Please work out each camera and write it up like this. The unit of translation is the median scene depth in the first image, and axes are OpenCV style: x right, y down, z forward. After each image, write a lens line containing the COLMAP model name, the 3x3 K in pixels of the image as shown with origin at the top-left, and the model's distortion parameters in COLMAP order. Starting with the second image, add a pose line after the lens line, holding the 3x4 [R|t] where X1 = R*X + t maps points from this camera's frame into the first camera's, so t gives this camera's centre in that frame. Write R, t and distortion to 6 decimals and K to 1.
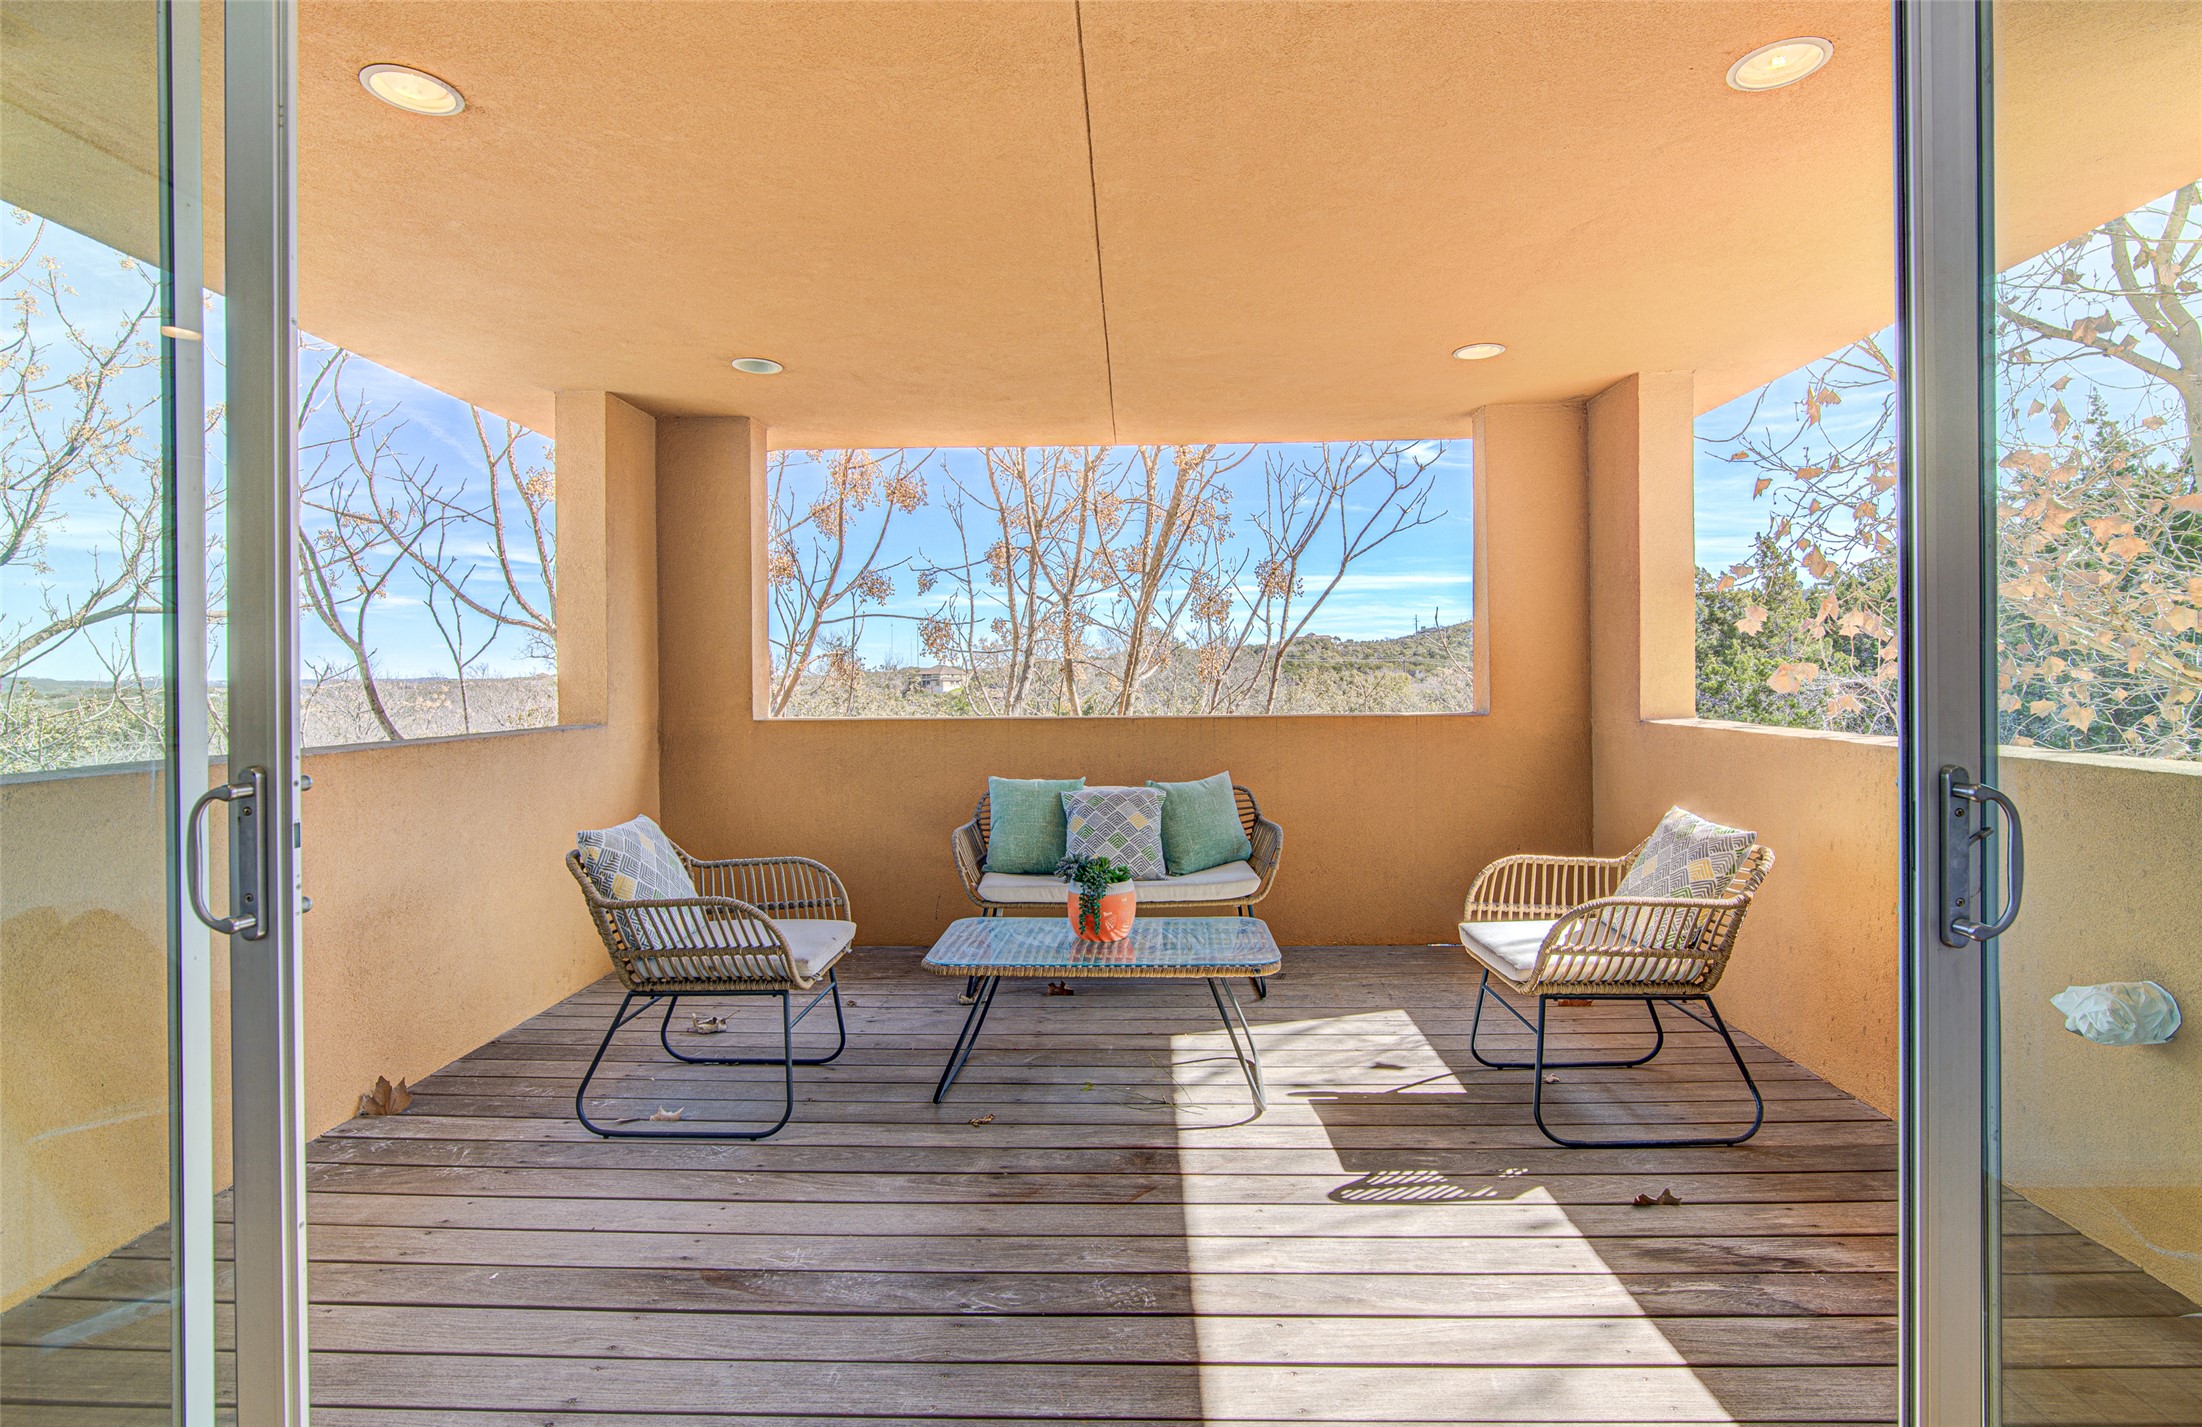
lens RADIAL K [[1031.3, 0, 1105.9], [0, 1031.3, 702.4], [0, 0, 1]] dist [0.000305, 0.000010]
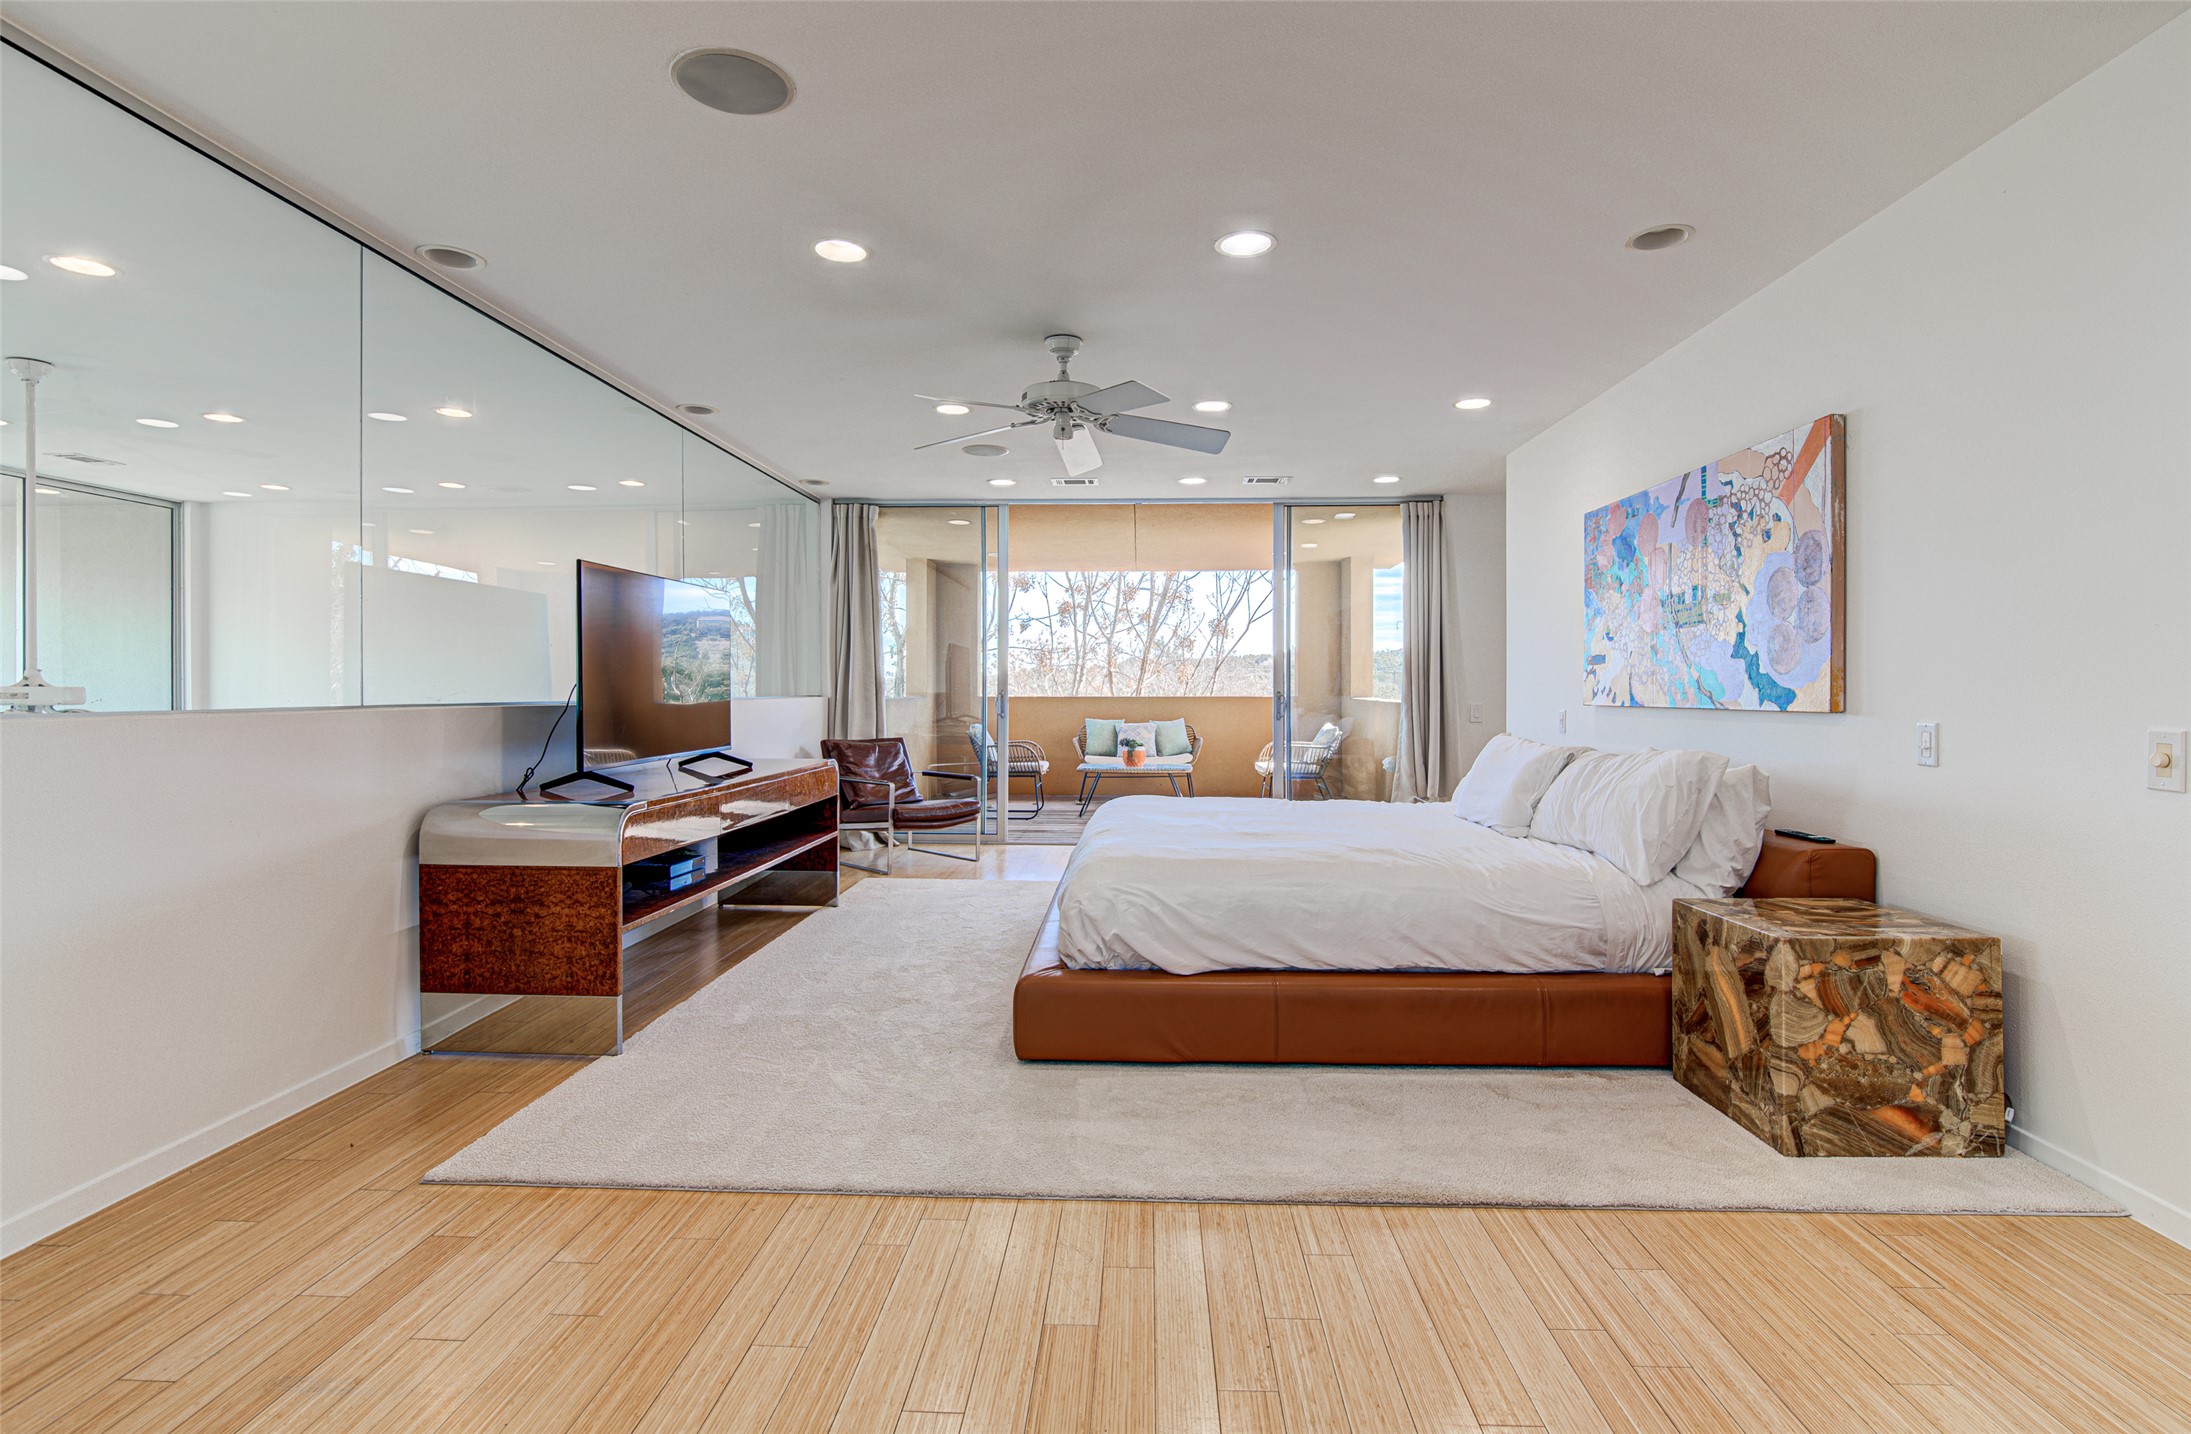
lens RADIAL K [[1026.2, 0, 1091.9], [0, 1026.2, 707.5], [0, 0, 1]] dist [0.000305, 0.000010]
pose [[0.999757, 0.001417, -0.021993, -0.029184], [-0.001372, 0.999997, 0.002067, 0.024464], [0.021996, -0.002036, 0.999756, -0.964237]]
